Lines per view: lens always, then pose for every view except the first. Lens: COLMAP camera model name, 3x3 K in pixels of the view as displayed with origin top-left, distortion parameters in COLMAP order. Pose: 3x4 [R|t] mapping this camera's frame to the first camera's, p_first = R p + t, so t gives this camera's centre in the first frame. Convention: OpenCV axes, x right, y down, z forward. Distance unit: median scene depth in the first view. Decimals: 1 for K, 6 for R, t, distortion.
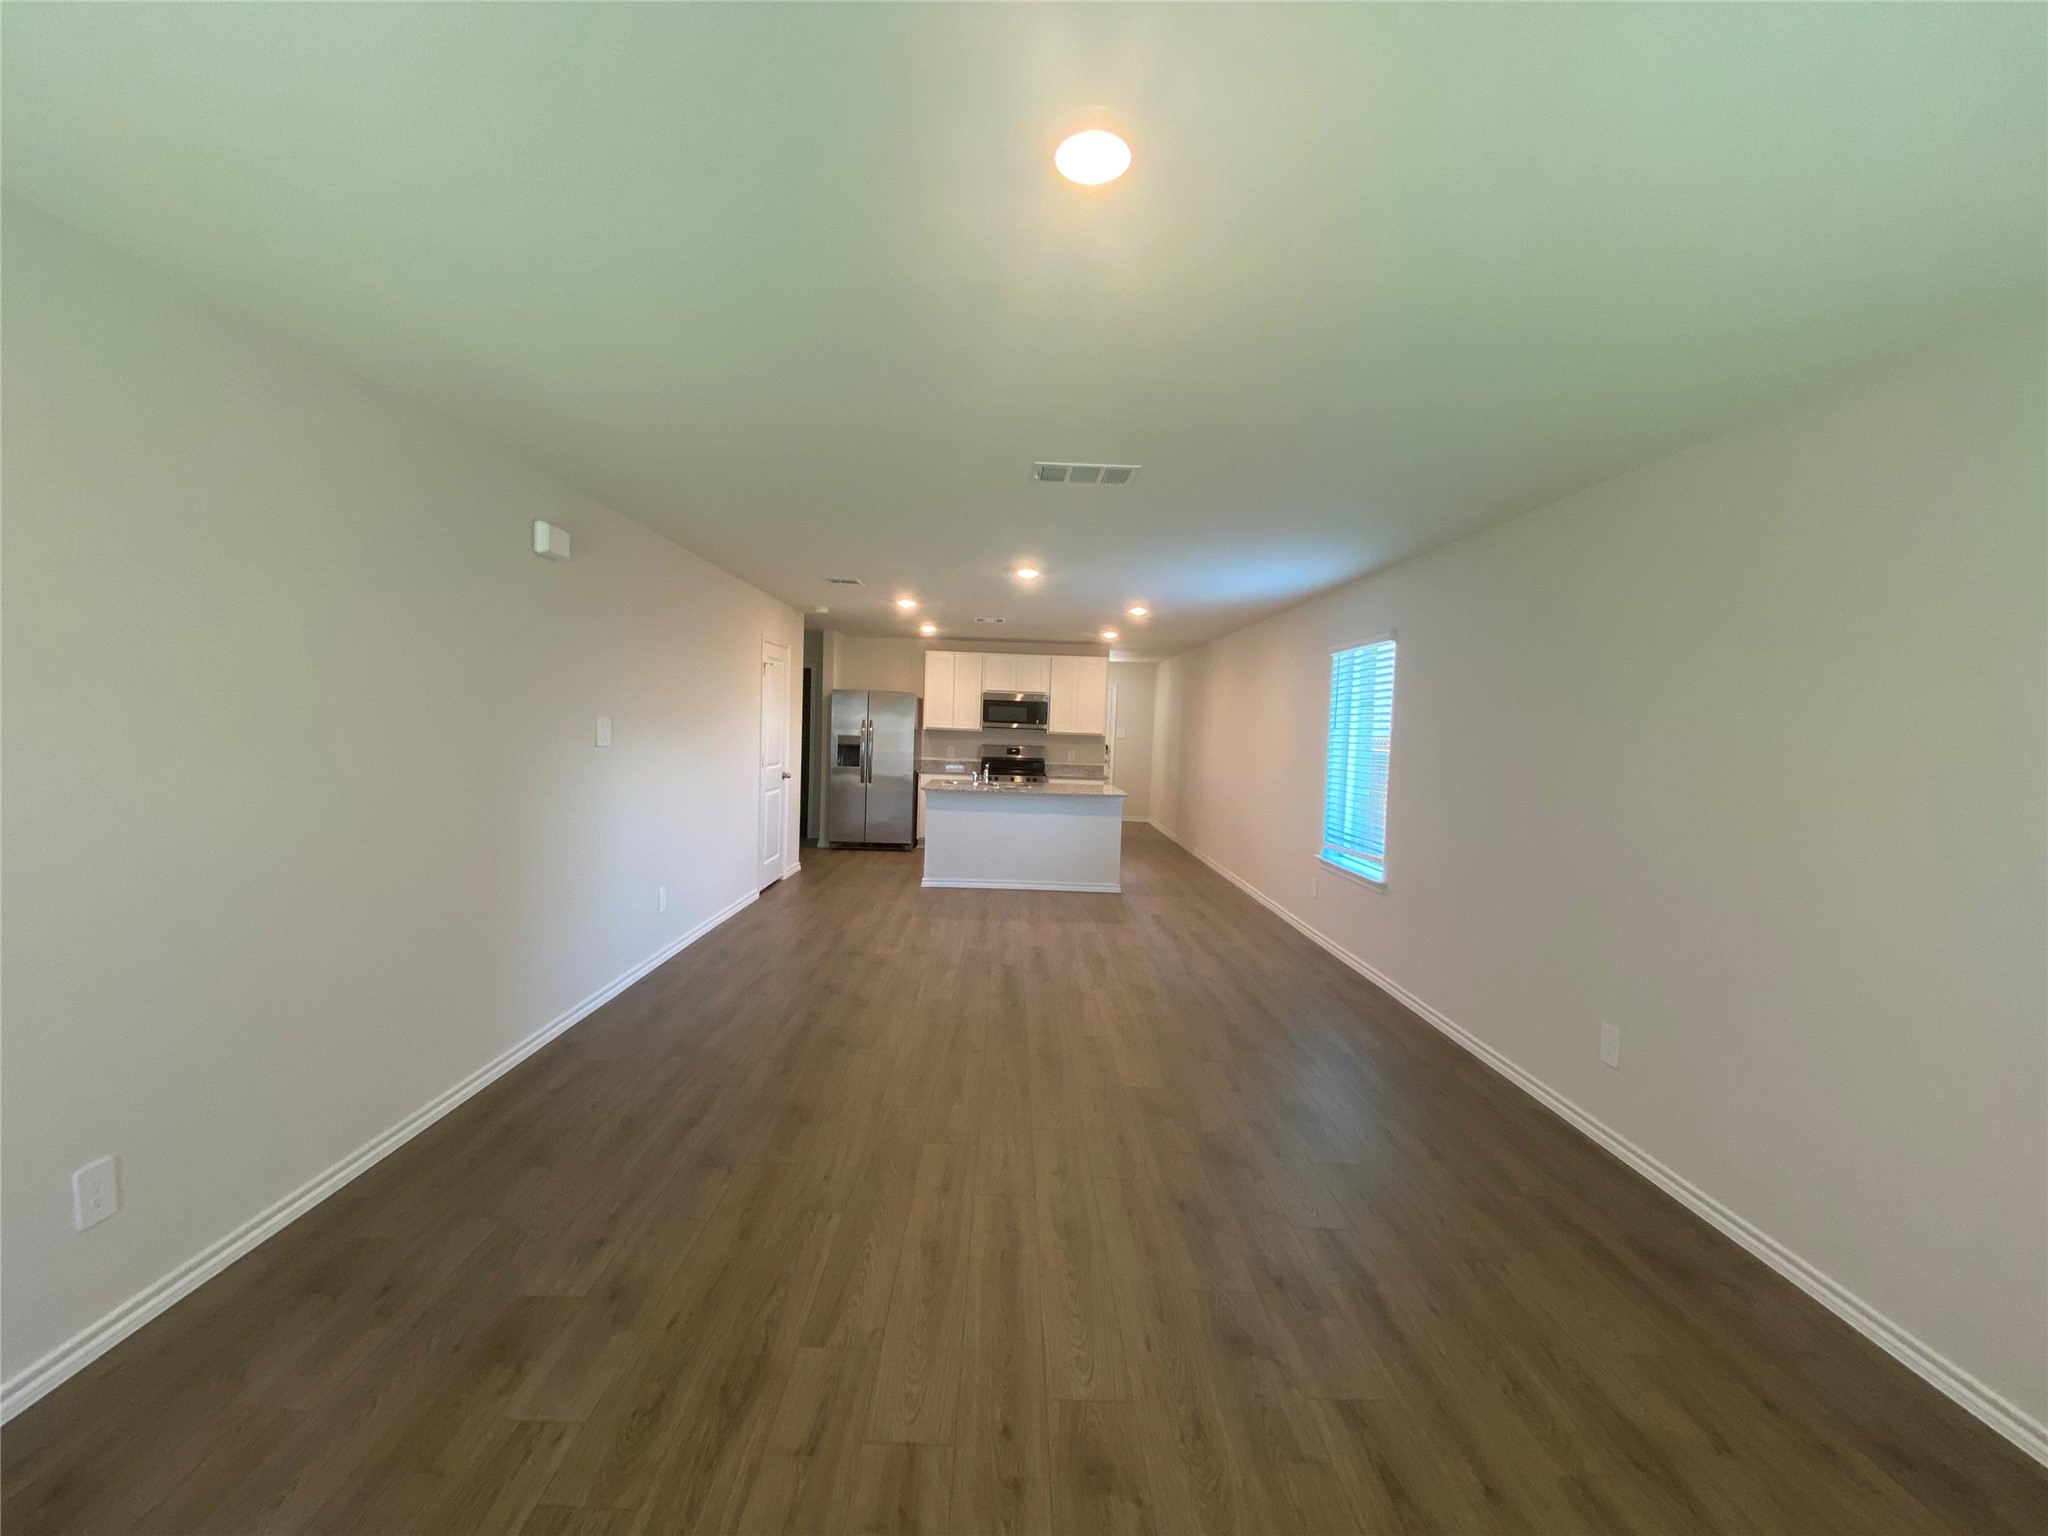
lens RADIAL K [[821.0, 0, 1017.4], [0, 821.0, 762.8], [0, 0, 1]] dist [0.025017, -0.020351]
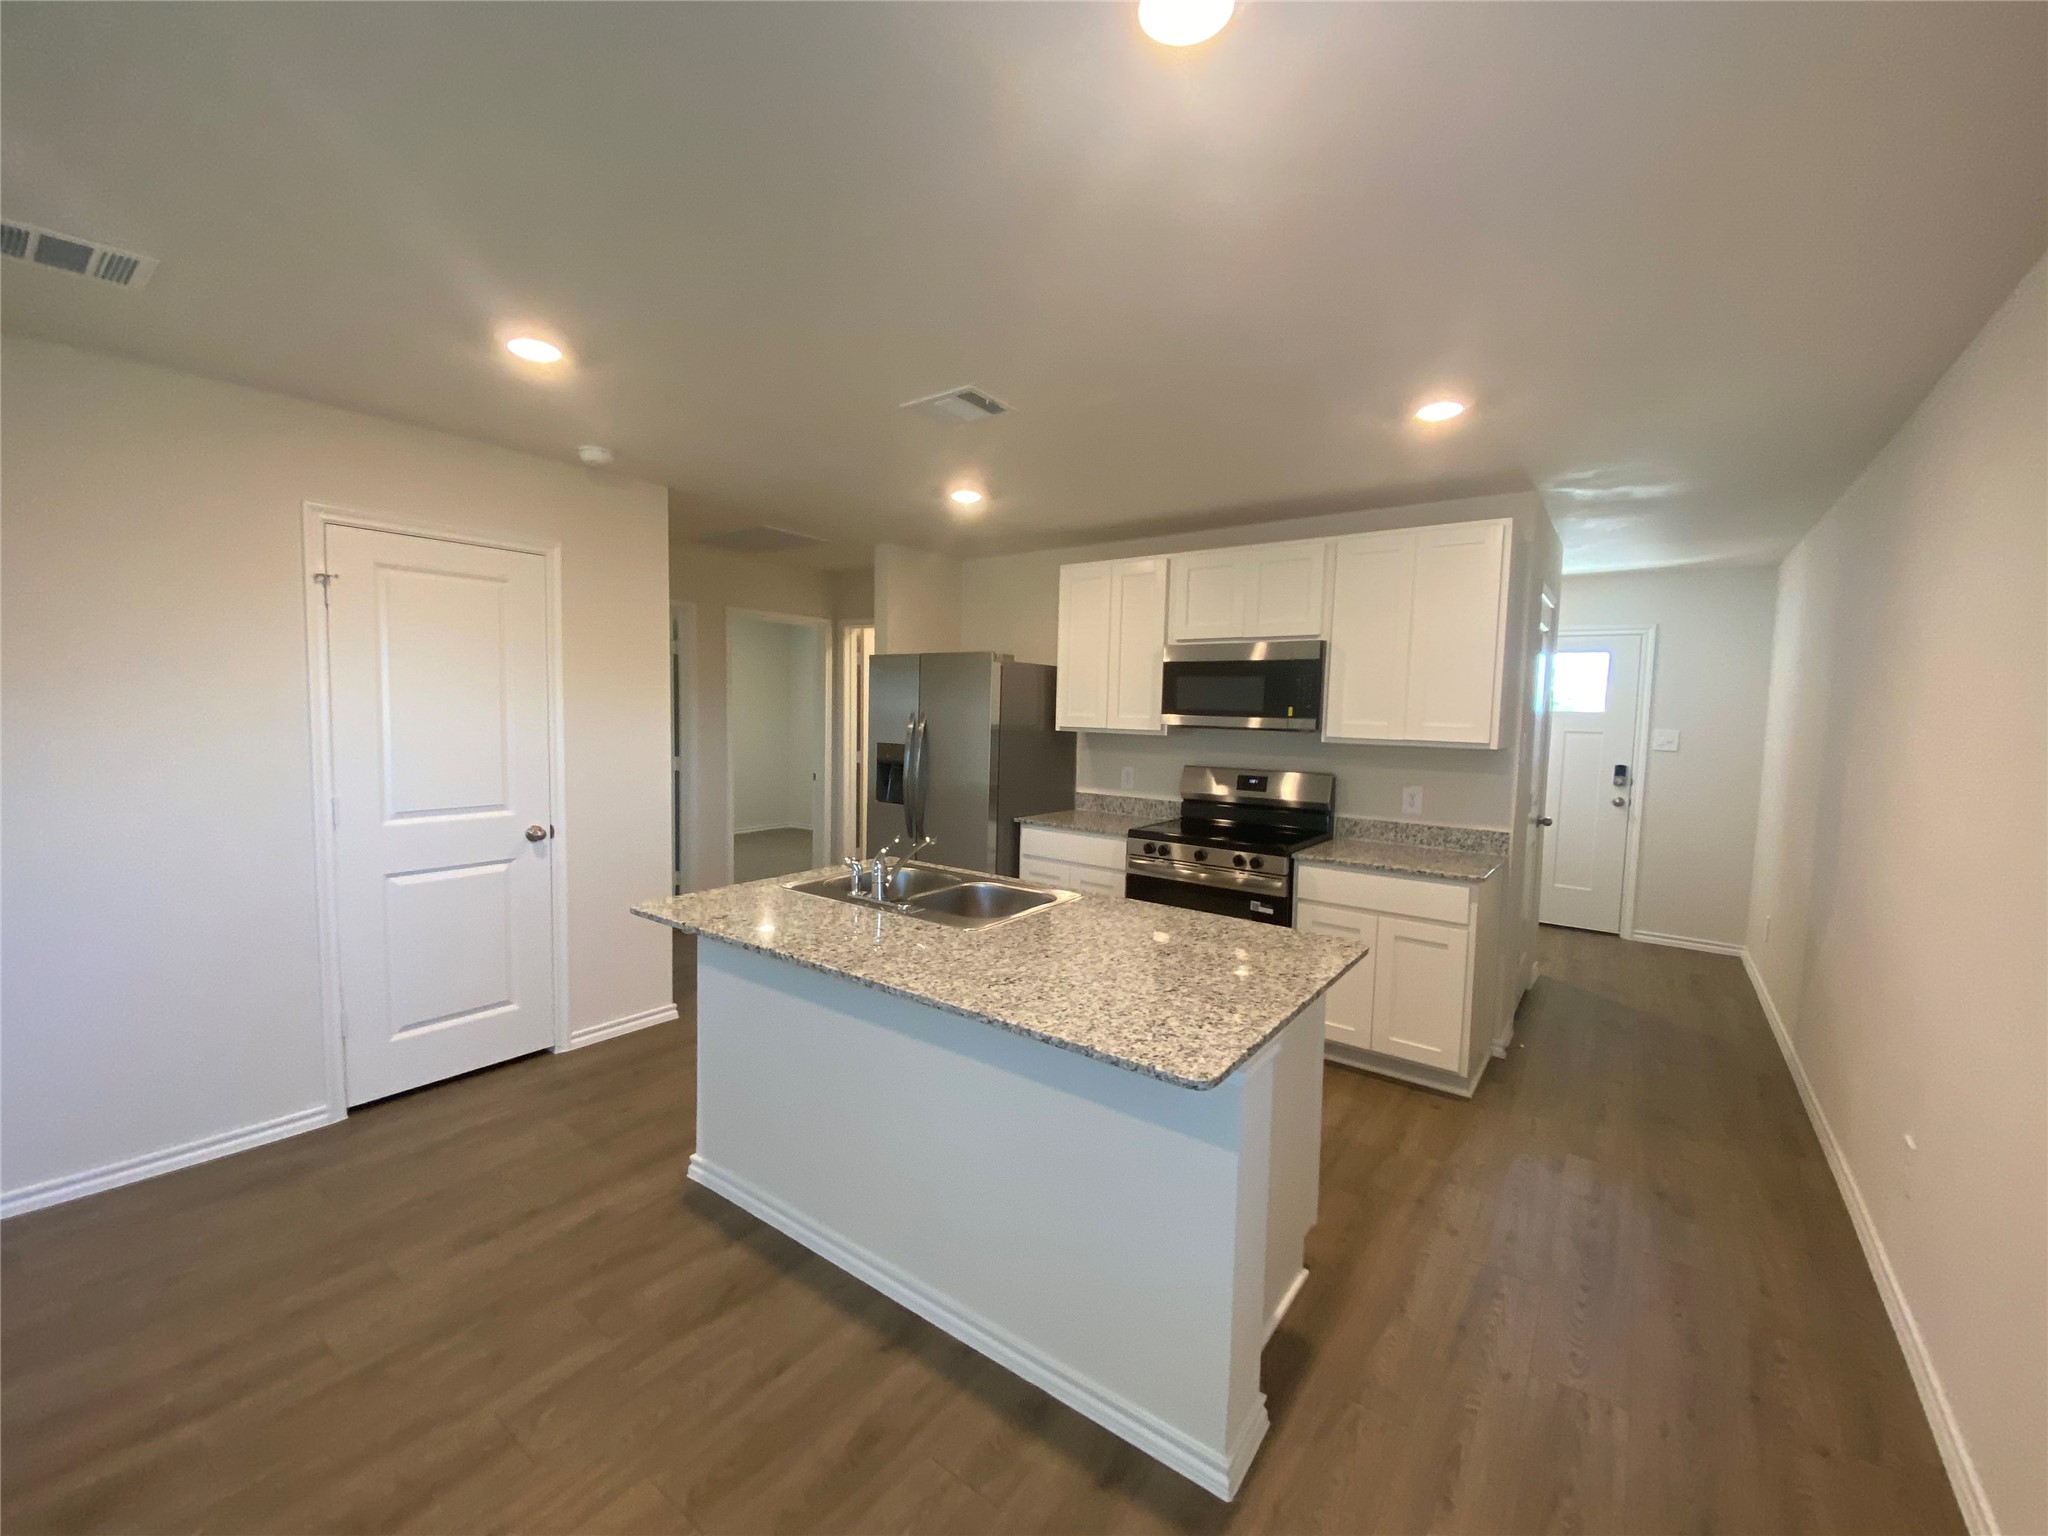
lens RADIAL K [[828.6, 0, 1016.8], [0, 828.6, 761.5], [0, 0, 1]] dist [0.025796, -0.015720]
pose [[0.800940, 0.024277, -0.598253, 0.154870], [-0.024670, 0.999667, 0.007539, -0.025460], [0.598236, 0.008721, 0.801272, 0.597439]]
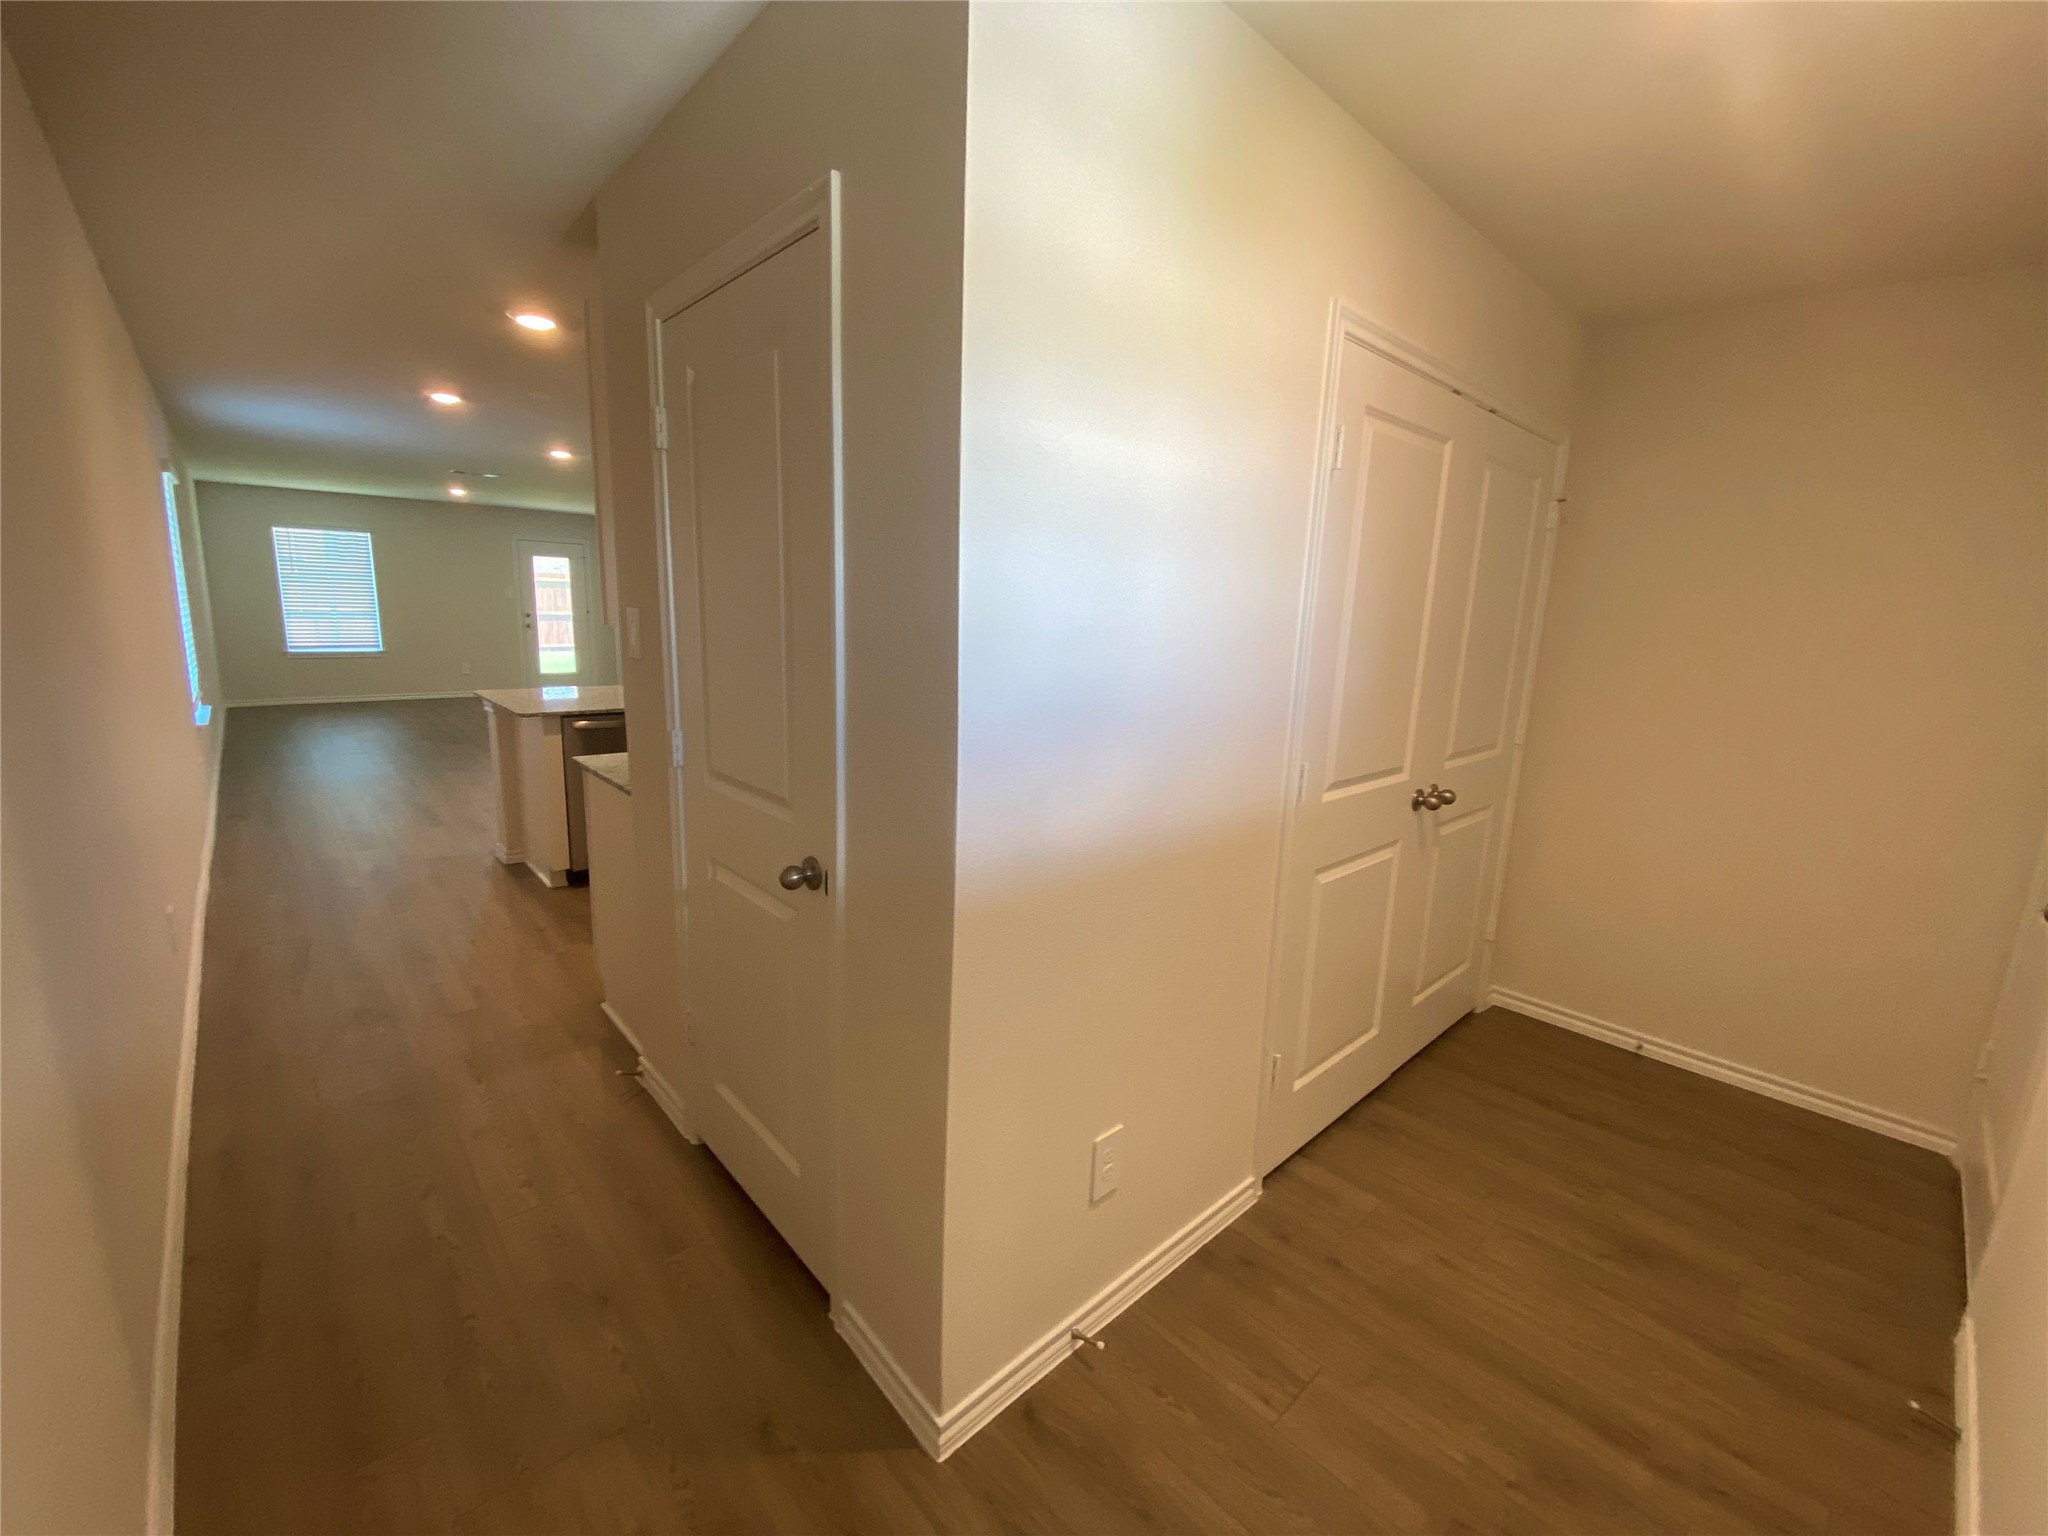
lens RADIAL K [[846.4, 0, 1028.7], [0, 846.4, 756.0], [0, 0, 1]] dist [-0.000448, -0.000190]
pose [[-0.734742, 0.061018, -0.675597, 0.192970], [-0.094637, 0.976986, 0.191161, -0.056668], [0.671713, 0.204390, -0.712057, 1.295321]]
